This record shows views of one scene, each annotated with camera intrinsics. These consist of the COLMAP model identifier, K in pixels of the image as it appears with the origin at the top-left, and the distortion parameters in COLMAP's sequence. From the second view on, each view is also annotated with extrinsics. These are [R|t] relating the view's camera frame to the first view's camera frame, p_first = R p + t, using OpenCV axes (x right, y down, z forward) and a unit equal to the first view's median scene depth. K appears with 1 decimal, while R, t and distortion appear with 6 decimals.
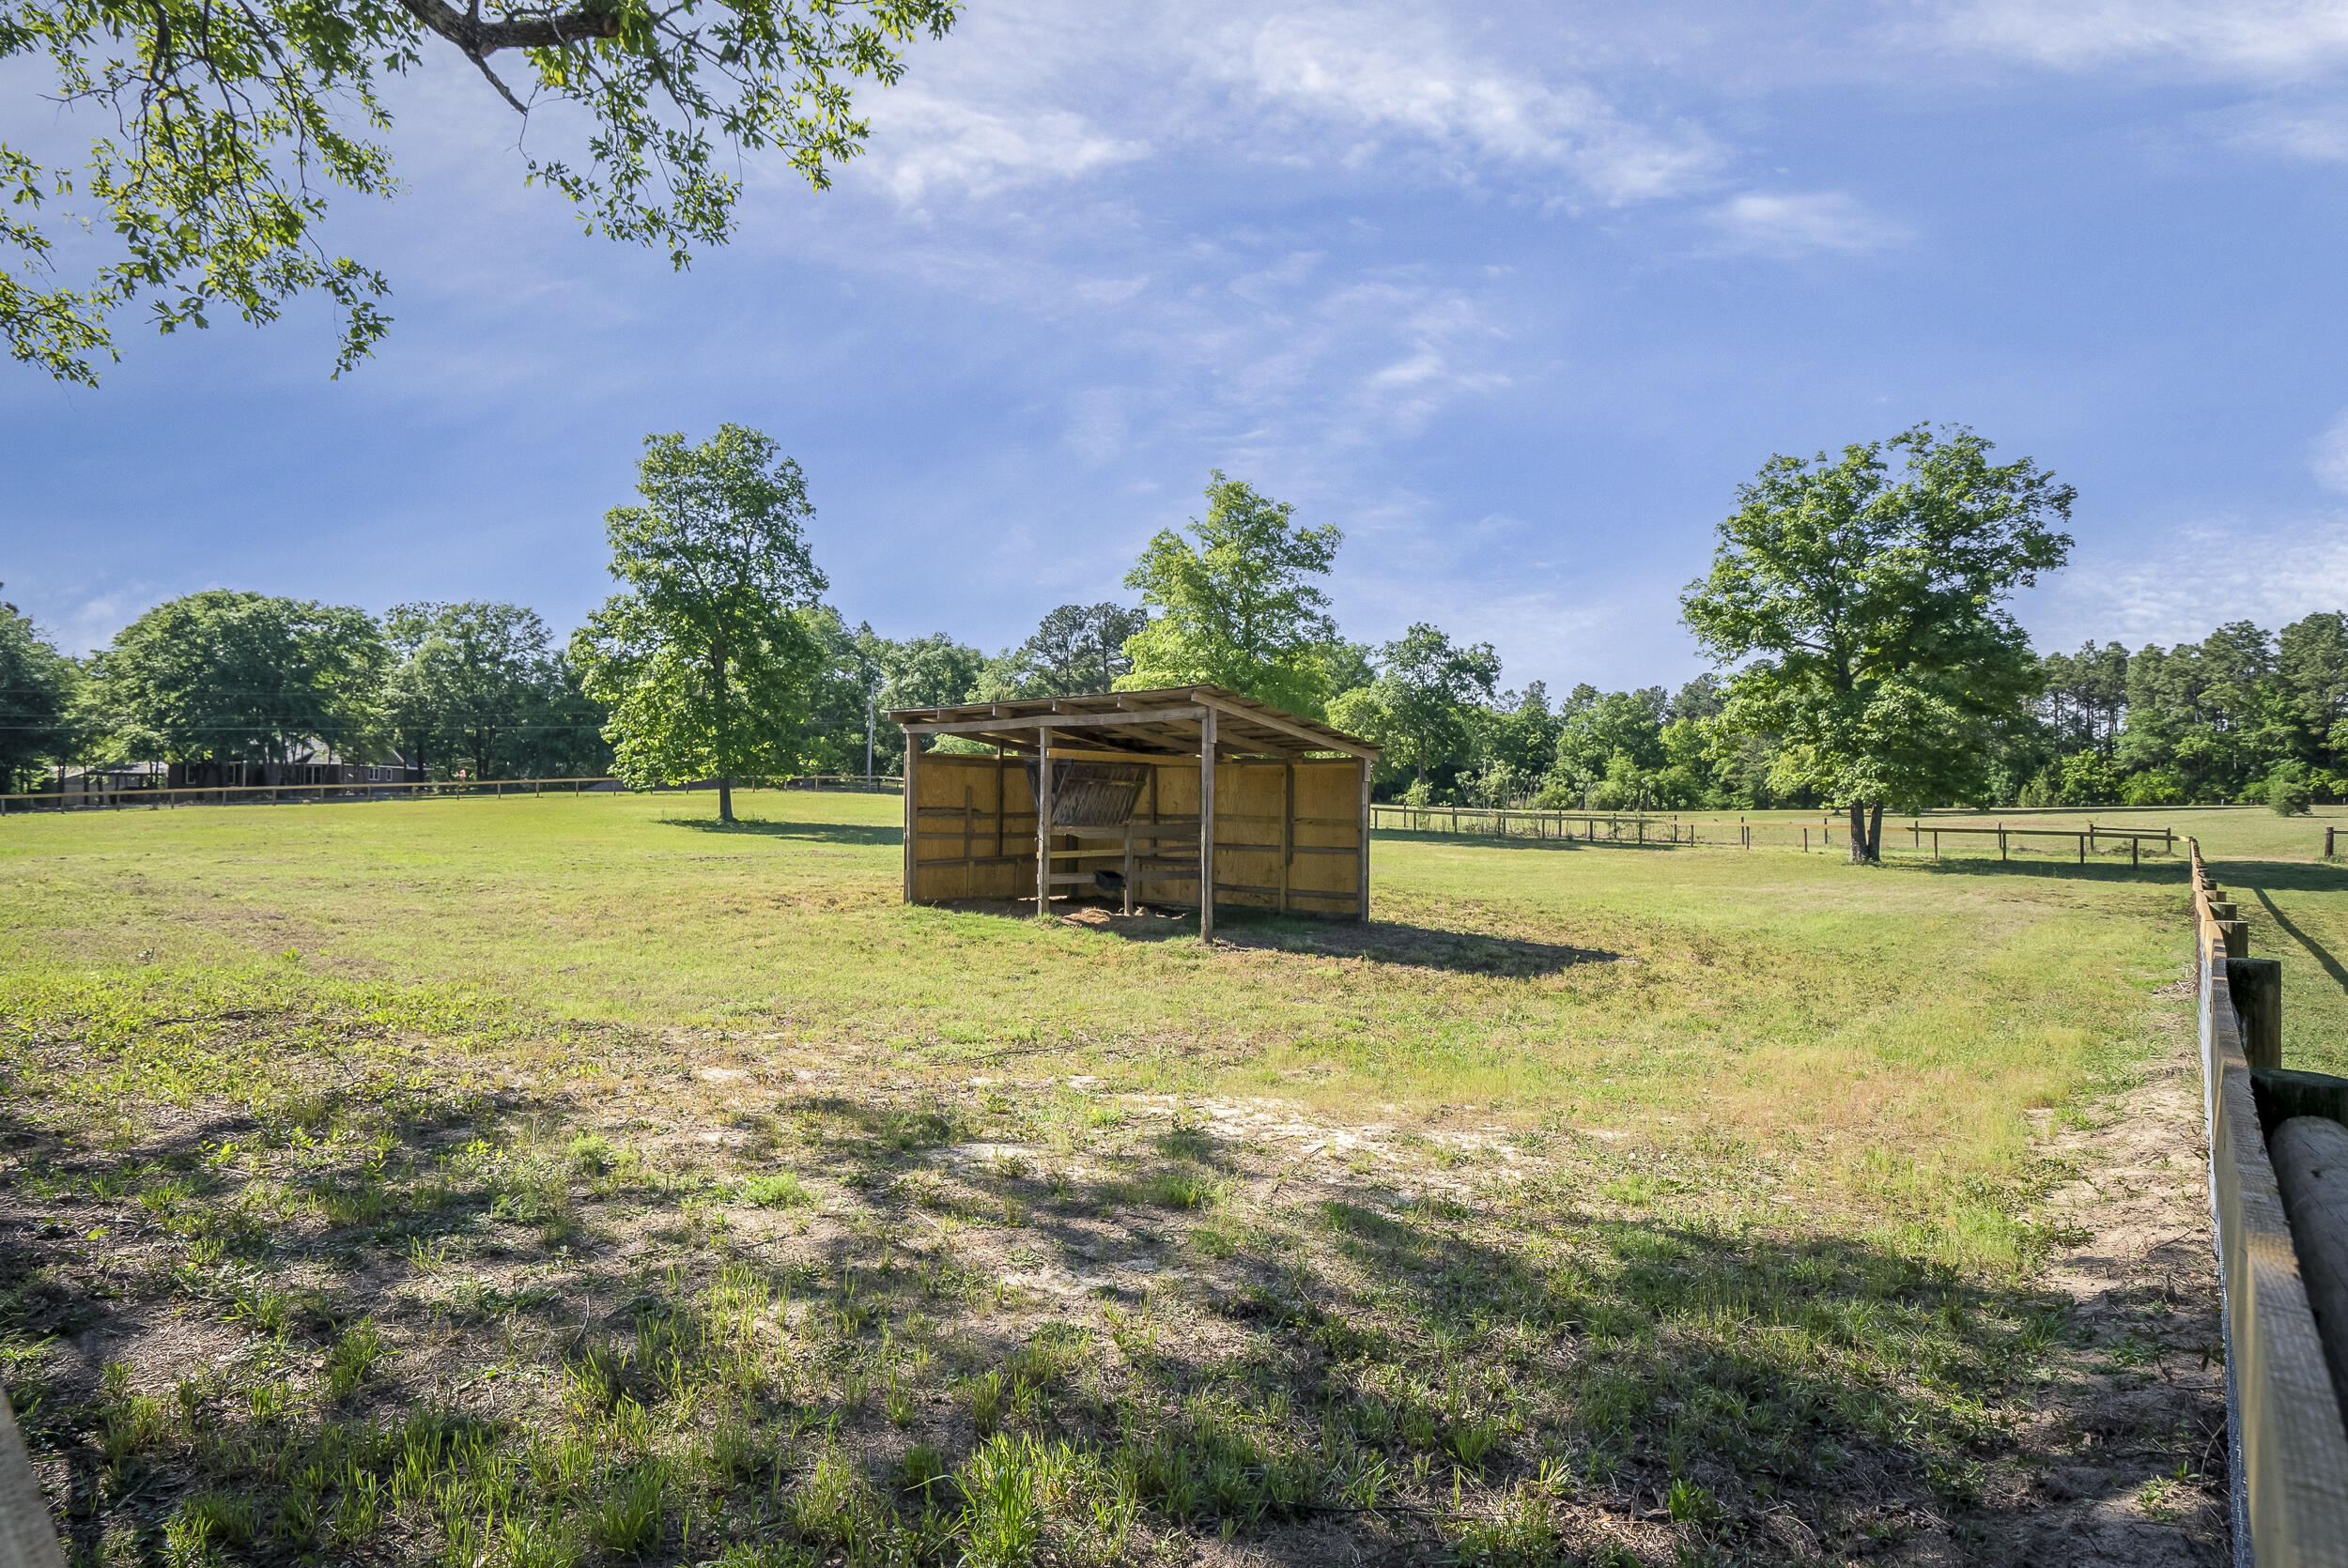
lens RADIAL K [[1301.7, 0, 1175.1], [0, 1301.7, 773.7], [0, 0, 1]] dist [0.008063, 0.004423]
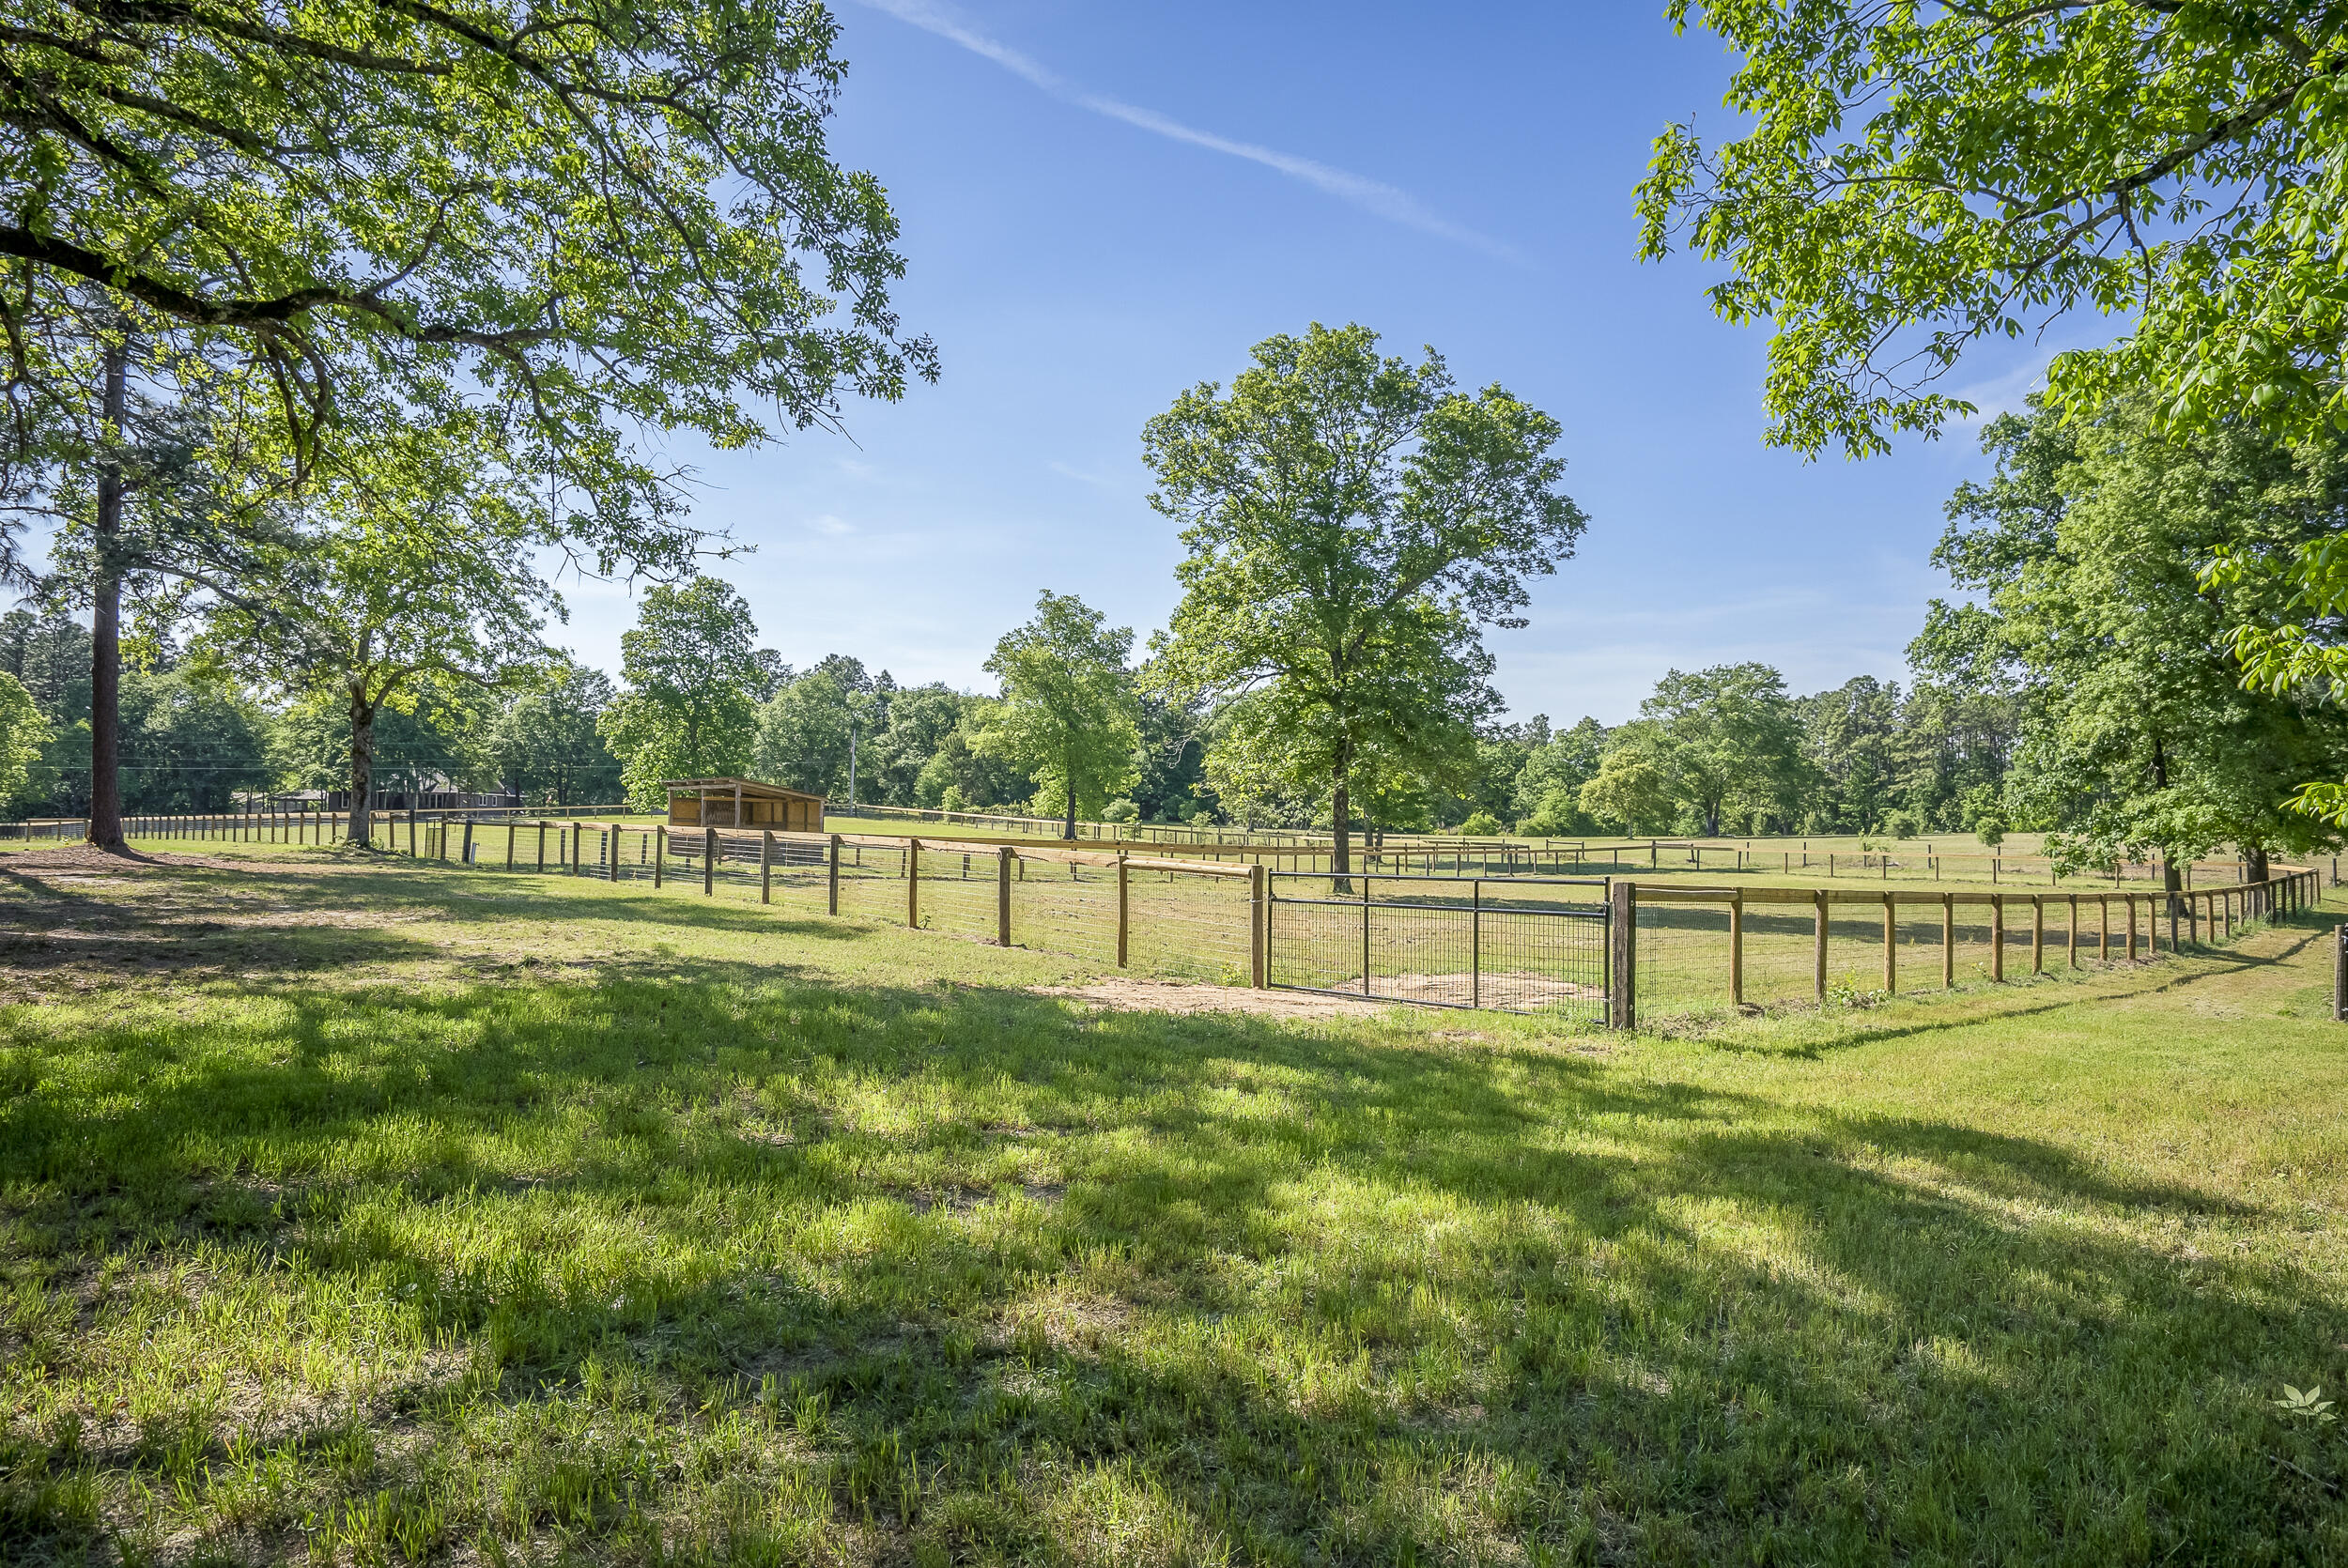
lens RADIAL K [[1421.3, 0, 1183.6], [0, 1421.3, 776.3], [0, 0, 1]] dist [0.007646, 0.014299]
pose [[0.995431, 0.001577, -0.095475, 0.218590], [-0.003182, 0.999856, -0.016658, -0.003018], [0.095435, 0.016886, 0.995292, -0.348154]]
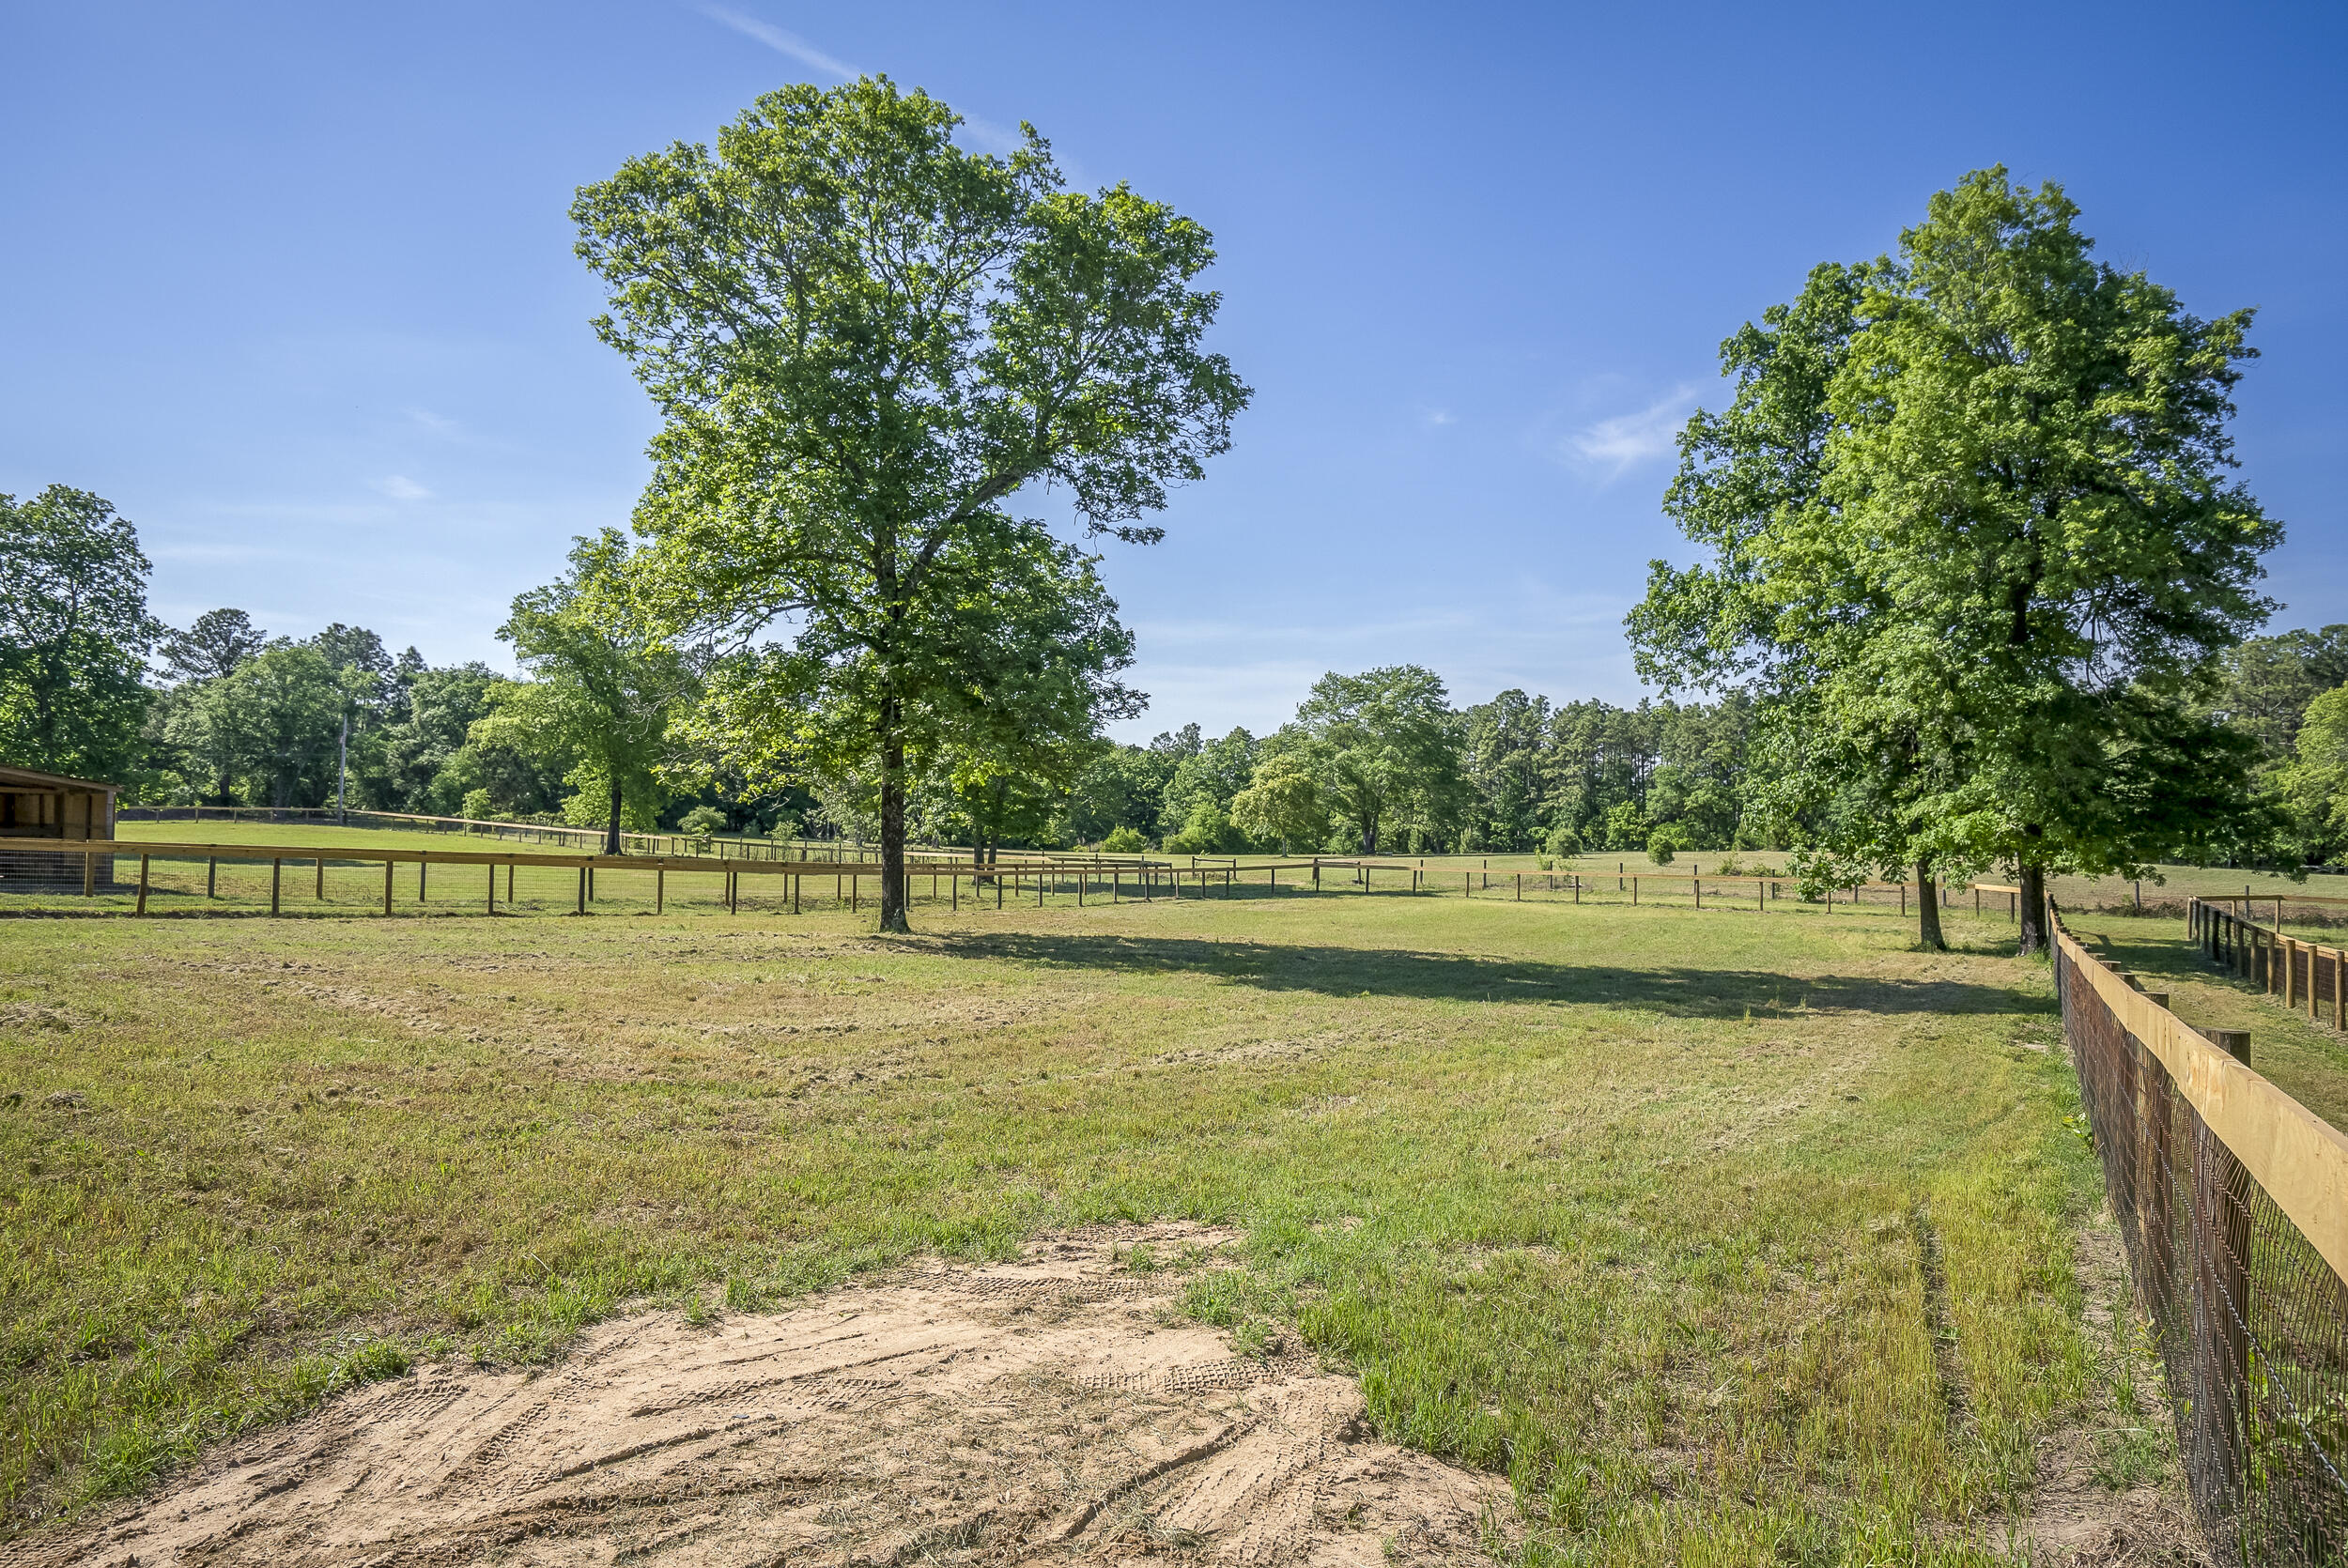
lens RADIAL K [[1481.2, 0, 1169.1], [0, 1481.2, 794.5], [0, 0, 1]] dist [0.003447, 0.000962]
pose [[0.990814, 0.015546, 0.134333, 0.242051], [-0.013426, 0.999771, -0.016672, 0.001462], [-0.134562, 0.014716, 0.990796, -0.213102]]
